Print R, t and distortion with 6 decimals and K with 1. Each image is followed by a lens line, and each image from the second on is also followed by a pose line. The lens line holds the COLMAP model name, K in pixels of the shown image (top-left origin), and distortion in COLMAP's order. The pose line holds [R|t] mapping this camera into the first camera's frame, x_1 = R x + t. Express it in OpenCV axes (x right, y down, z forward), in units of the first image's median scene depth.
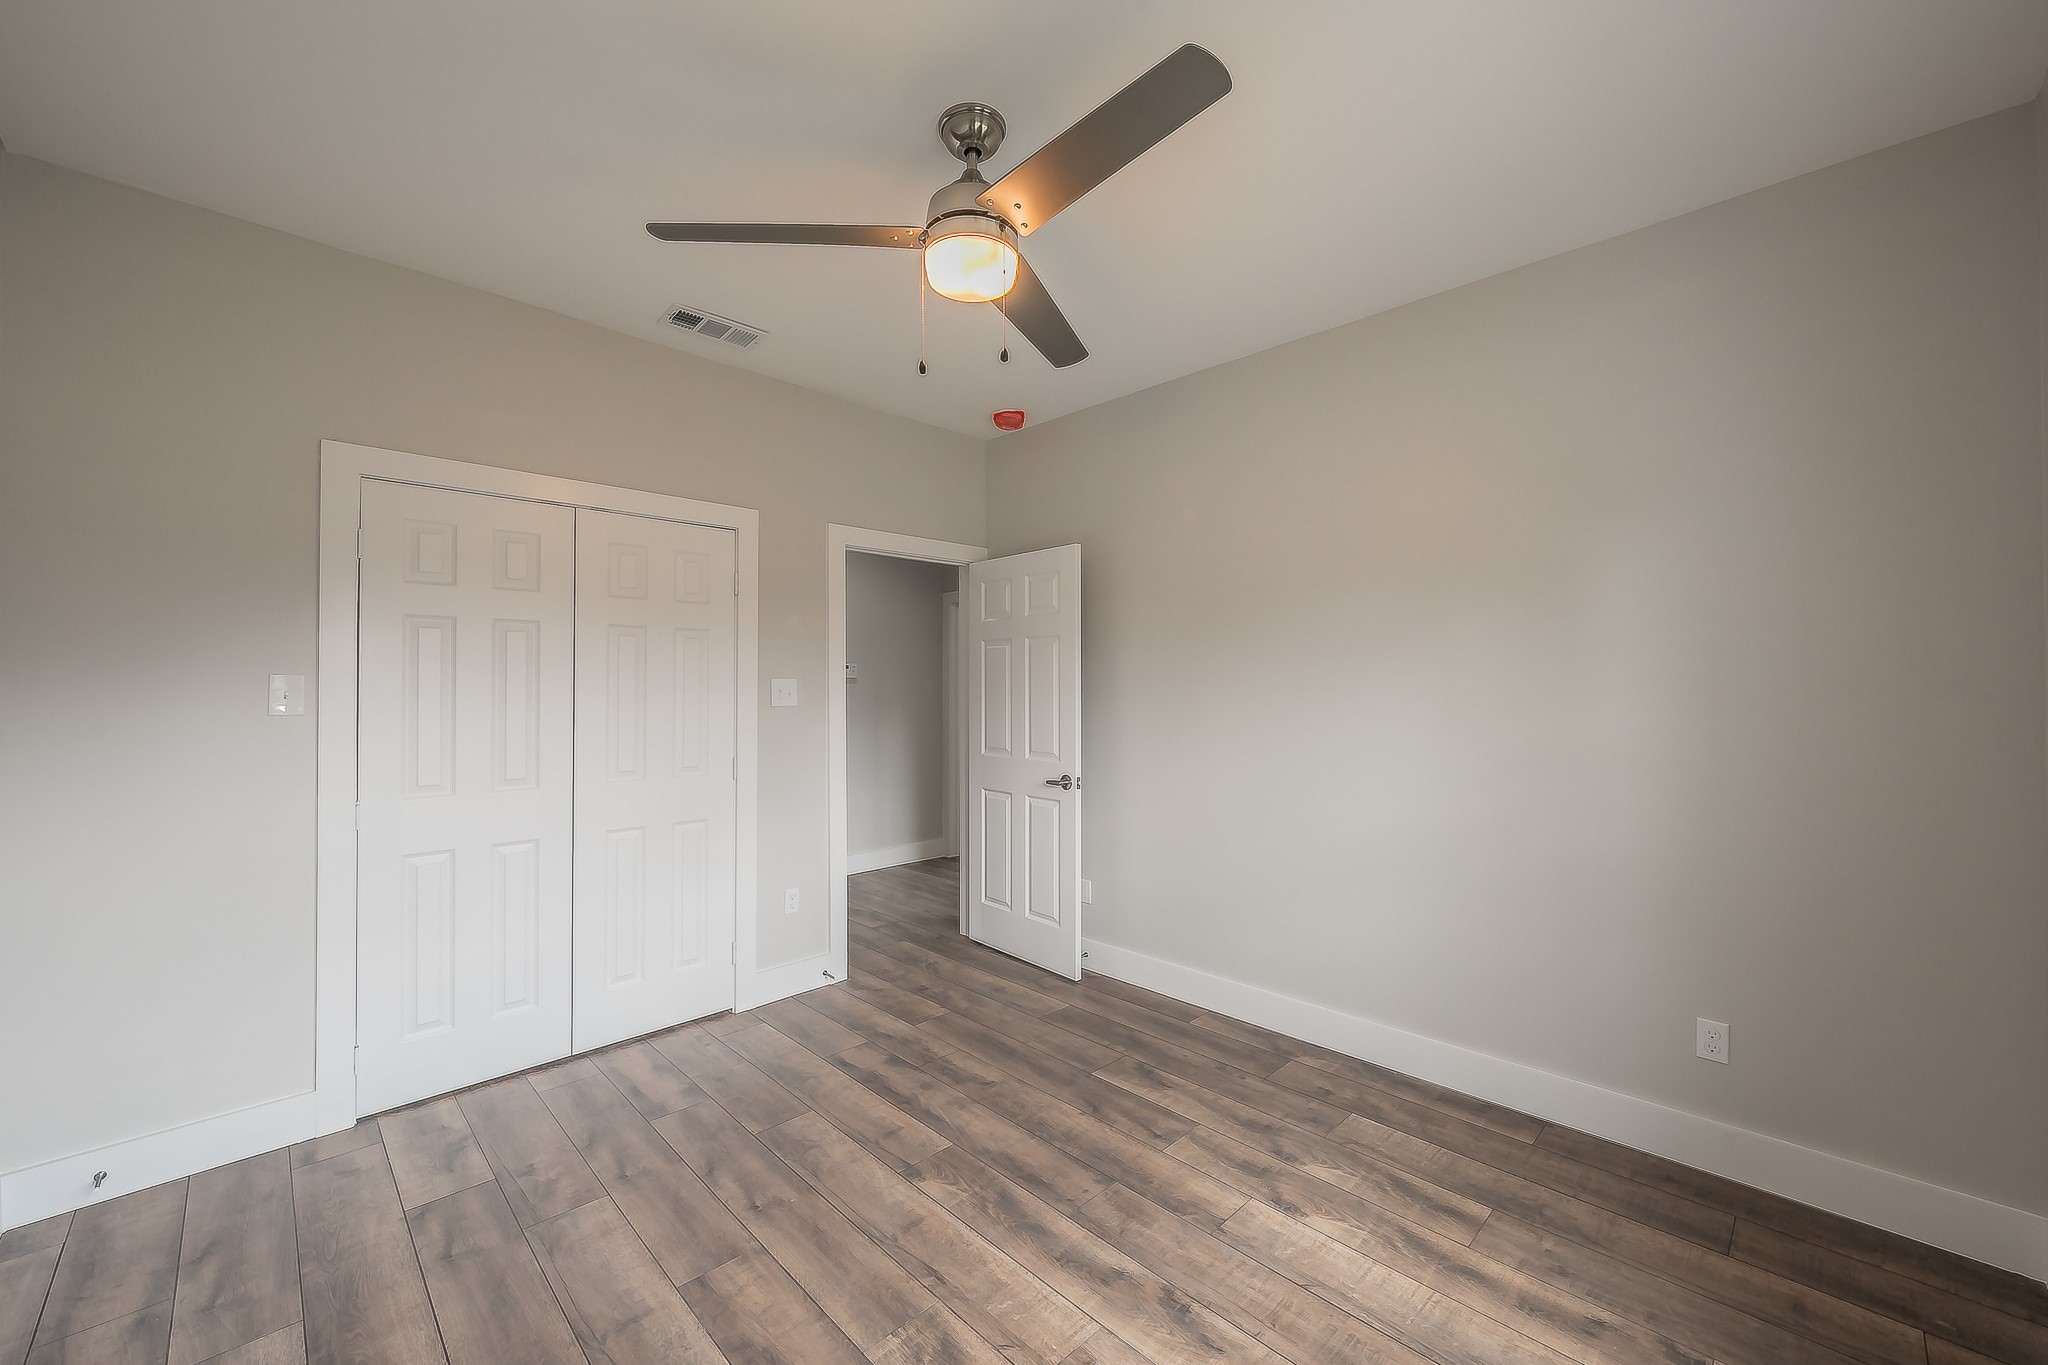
lens RADIAL K [[790.6, 0, 1034.2], [0, 790.6, 699.7], [0, 0, 1]] dist [0.007702, -0.000079]
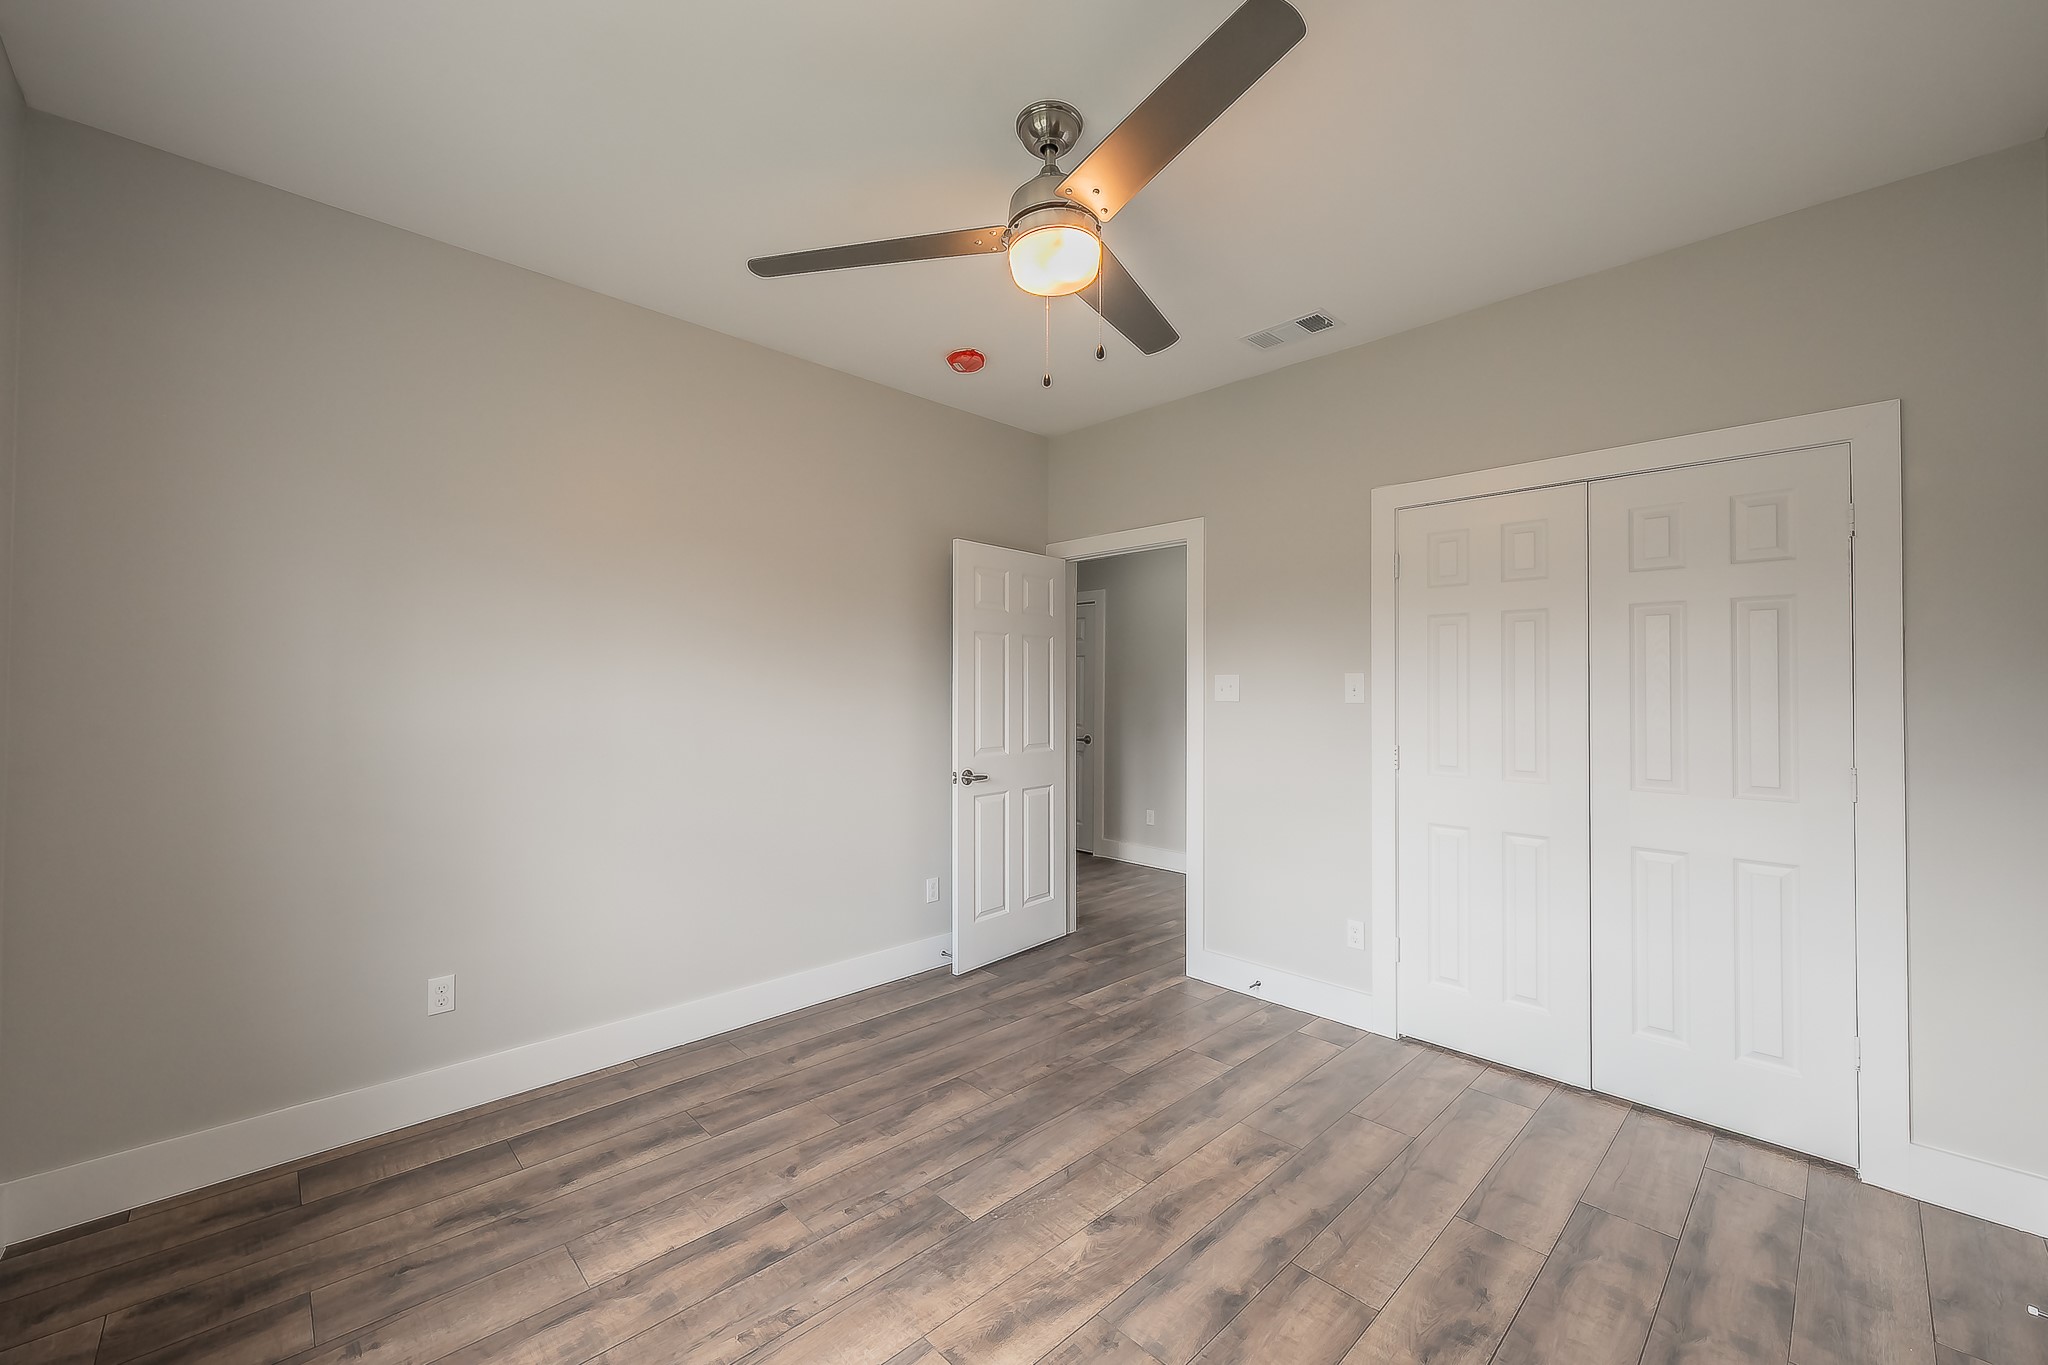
lens RADIAL K [[790.6, 0, 1028.6], [0, 790.6, 679.8], [0, 0, 1]] dist [0.007702, -0.000079]
pose [[0.014725, -0.010180, -0.999840, 0.777837], [-0.000500, 0.999948, -0.010188, -0.012711], [0.999891, 0.000650, 0.014719, 0.929000]]
